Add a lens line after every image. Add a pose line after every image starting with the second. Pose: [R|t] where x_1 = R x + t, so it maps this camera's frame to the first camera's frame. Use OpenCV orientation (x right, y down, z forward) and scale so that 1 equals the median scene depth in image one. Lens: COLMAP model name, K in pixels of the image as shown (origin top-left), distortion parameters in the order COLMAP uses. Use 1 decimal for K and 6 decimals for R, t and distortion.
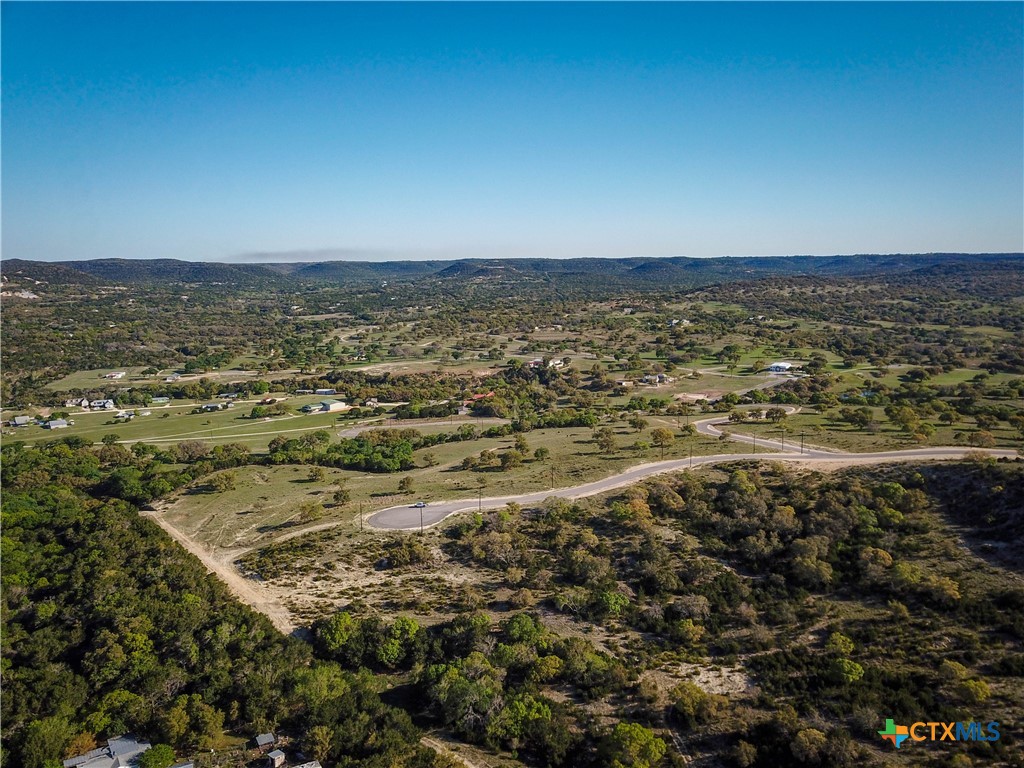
lens RADIAL K [[781.7, 0, 517.4], [0, 781.7, 383.3], [0, 0, 1]] dist [0.022752, -0.016128]
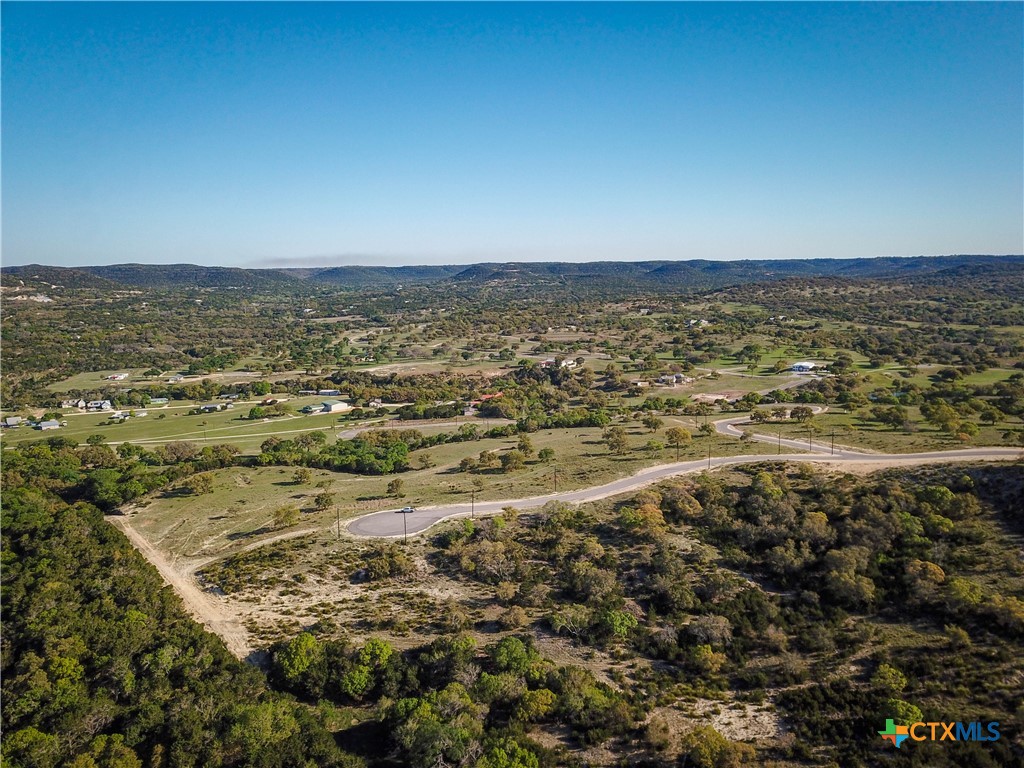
lens RADIAL K [[781.7, 0, 517.4], [0, 781.7, 383.3], [0, 0, 1]] dist [0.022752, -0.016128]
pose [[0.999744, -0.000854, -0.022629, 0.014642], [0.000696, 0.999975, -0.006981, 0.010250], [0.022635, 0.006964, 0.999720, 0.063880]]
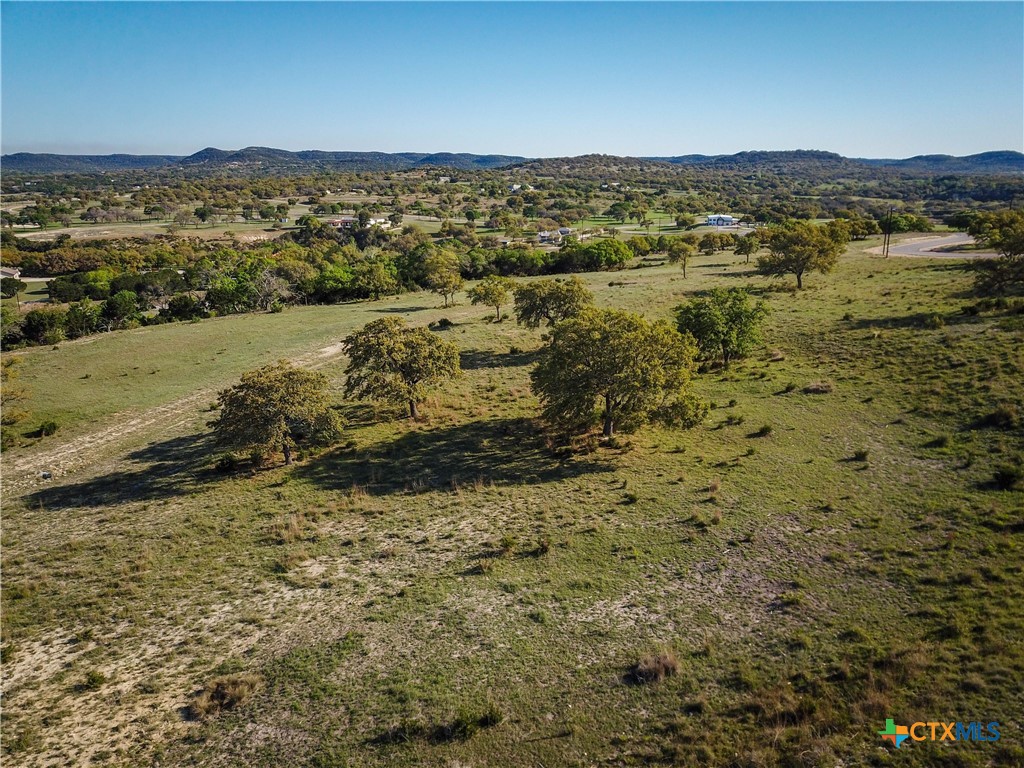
lens RADIAL K [[781.7, 0, 517.4], [0, 781.7, 383.3], [0, 0, 1]] dist [0.022752, -0.016128]
pose [[0.958338, -0.060535, 0.279149, -0.046611], [0.030960, 0.993541, 0.109167, 0.067167], [-0.283955, -0.095977, 0.954022, 0.698375]]
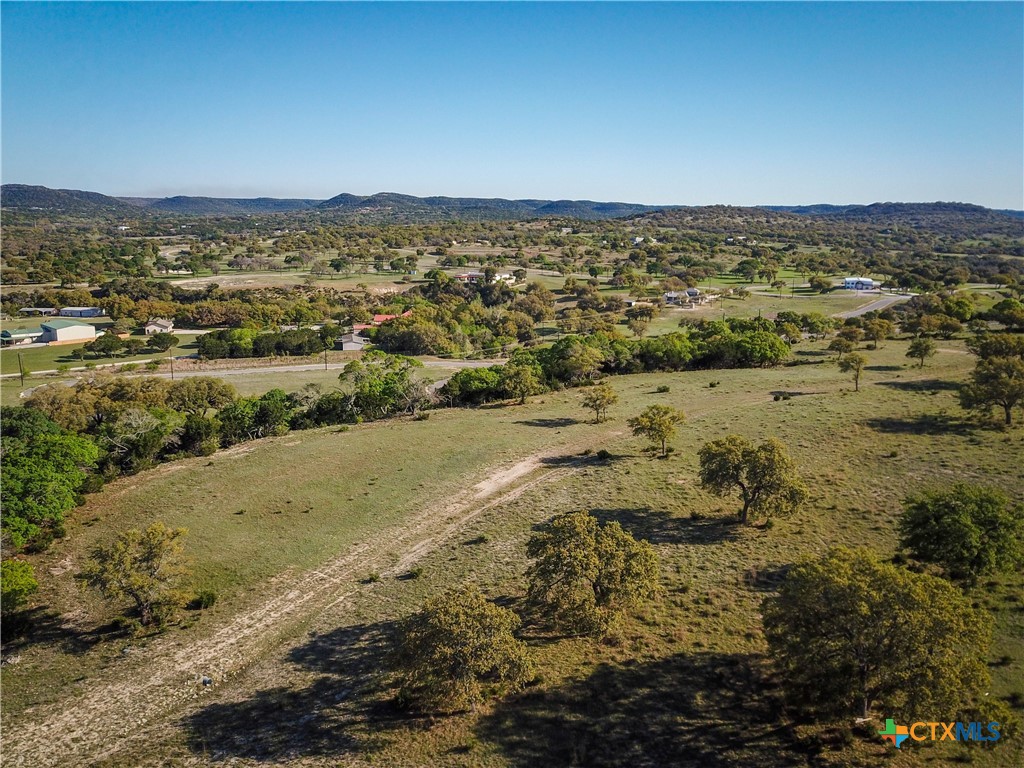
lens RADIAL K [[781.7, 0, 517.4], [0, 781.7, 383.3], [0, 0, 1]] dist [0.022752, -0.016128]
pose [[0.989413, -0.001539, 0.145116, -0.054991], [-0.006354, 0.998526, 0.053909, 0.045894], [-0.144985, -0.054261, 0.987945, 0.717634]]
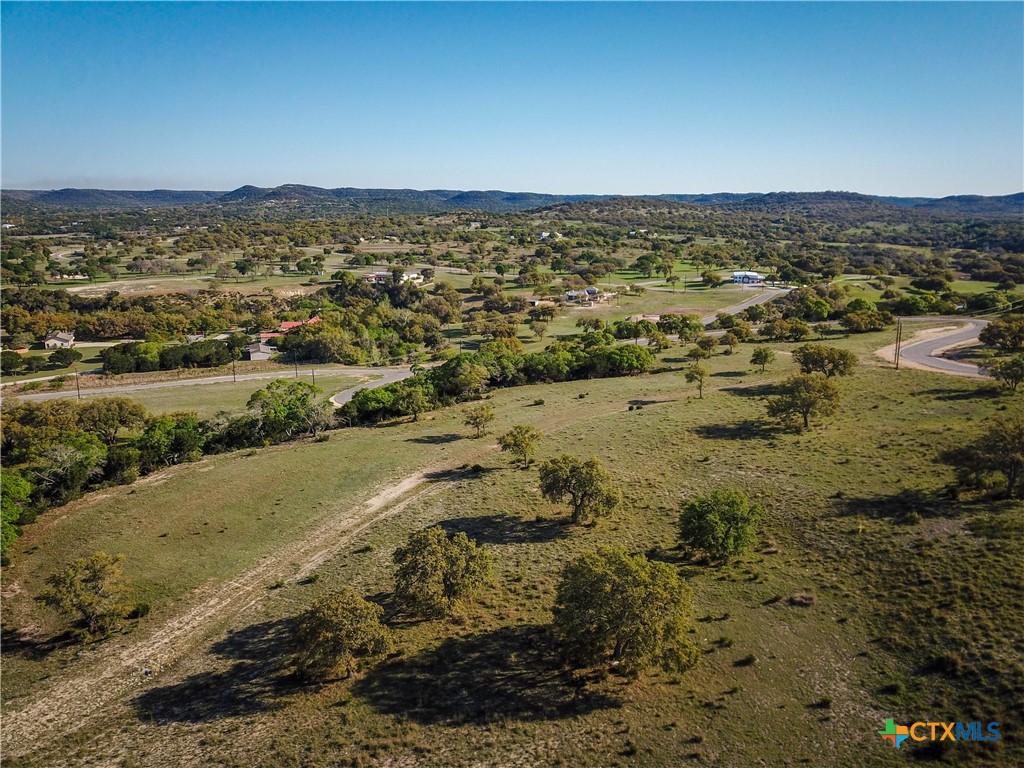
lens RADIAL K [[781.7, 0, 517.4], [0, 781.7, 383.3], [0, 0, 1]] dist [0.022752, -0.016128]
pose [[0.968025, -0.035681, 0.248304, -0.050815], [0.019218, 0.997472, 0.068411, 0.033401], [-0.250117, -0.061452, 0.966264, 0.680458]]
